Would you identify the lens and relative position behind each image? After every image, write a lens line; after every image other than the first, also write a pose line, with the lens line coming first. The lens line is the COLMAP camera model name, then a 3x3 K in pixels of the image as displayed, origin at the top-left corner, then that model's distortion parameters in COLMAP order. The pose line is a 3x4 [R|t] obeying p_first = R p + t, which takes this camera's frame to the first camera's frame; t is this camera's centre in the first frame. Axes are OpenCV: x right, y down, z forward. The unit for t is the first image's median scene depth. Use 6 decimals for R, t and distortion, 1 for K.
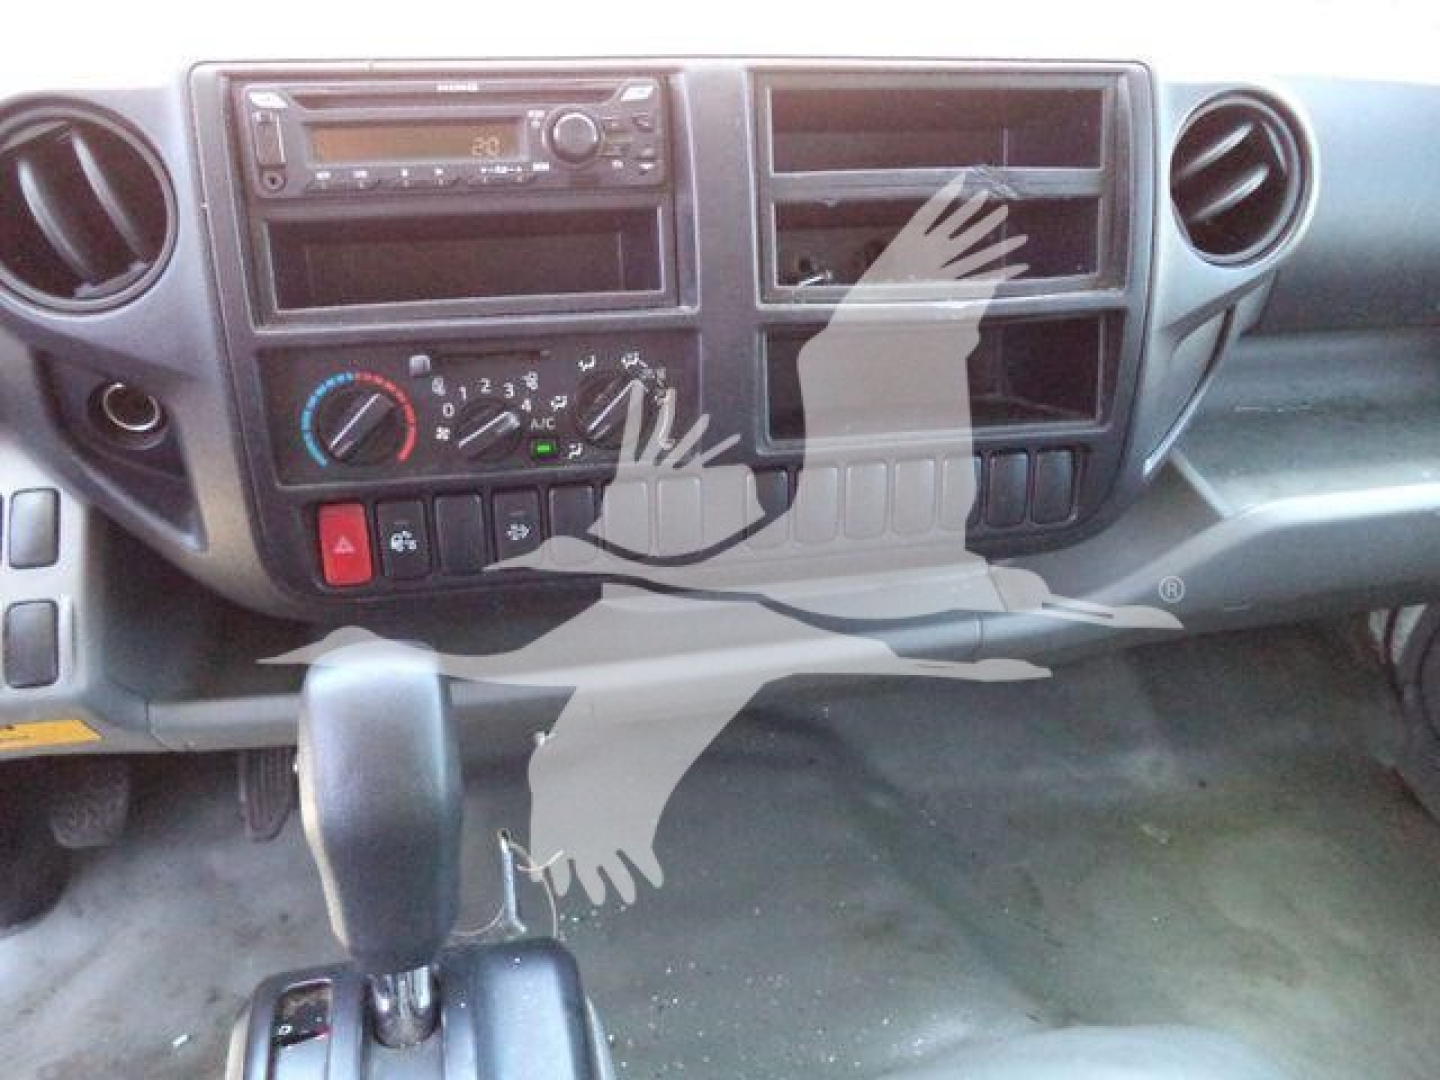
lens RADIAL K [[1151.1, 0, 726.0], [0, 1151.1, 543.5], [0, 0, 1]] dist [-0.010761, -0.008768]
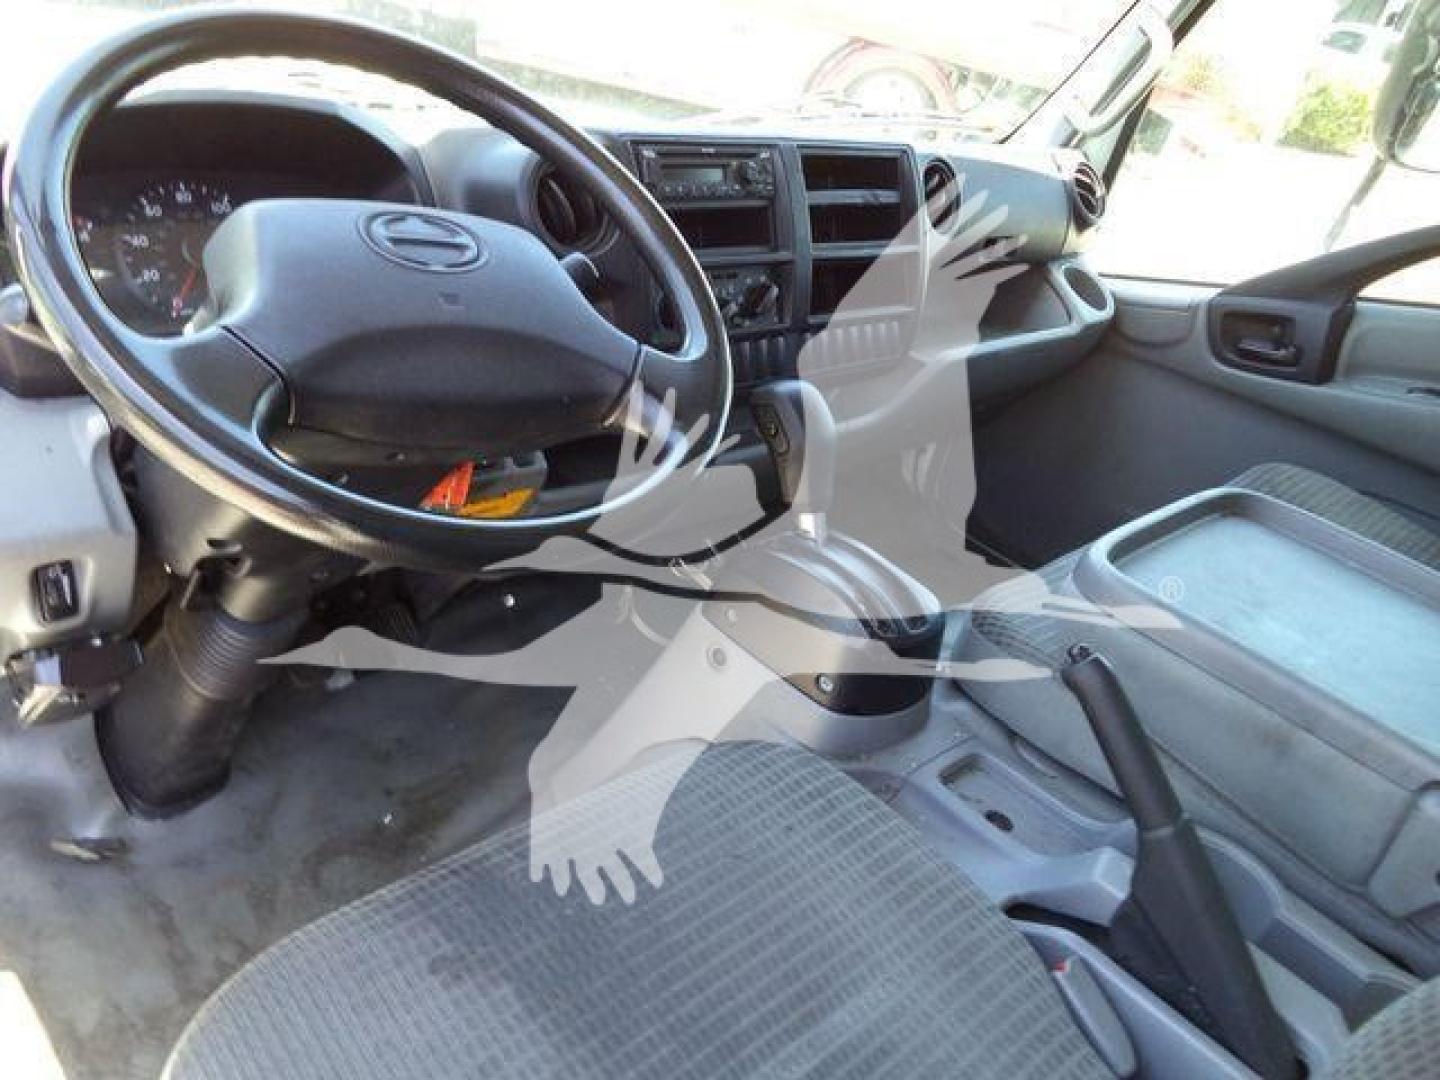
lens RADIAL K [[1184.0, 0, 711.8], [0, 1184.0, 550.5], [0, 0, 1]] dist [-0.014229, -0.006494]
pose [[0.837625, -0.158924, 0.522615, -1.321042], [0.194361, 0.980841, -0.013245, 0.328681], [-0.510497, 0.112671, 0.852466, -0.720515]]
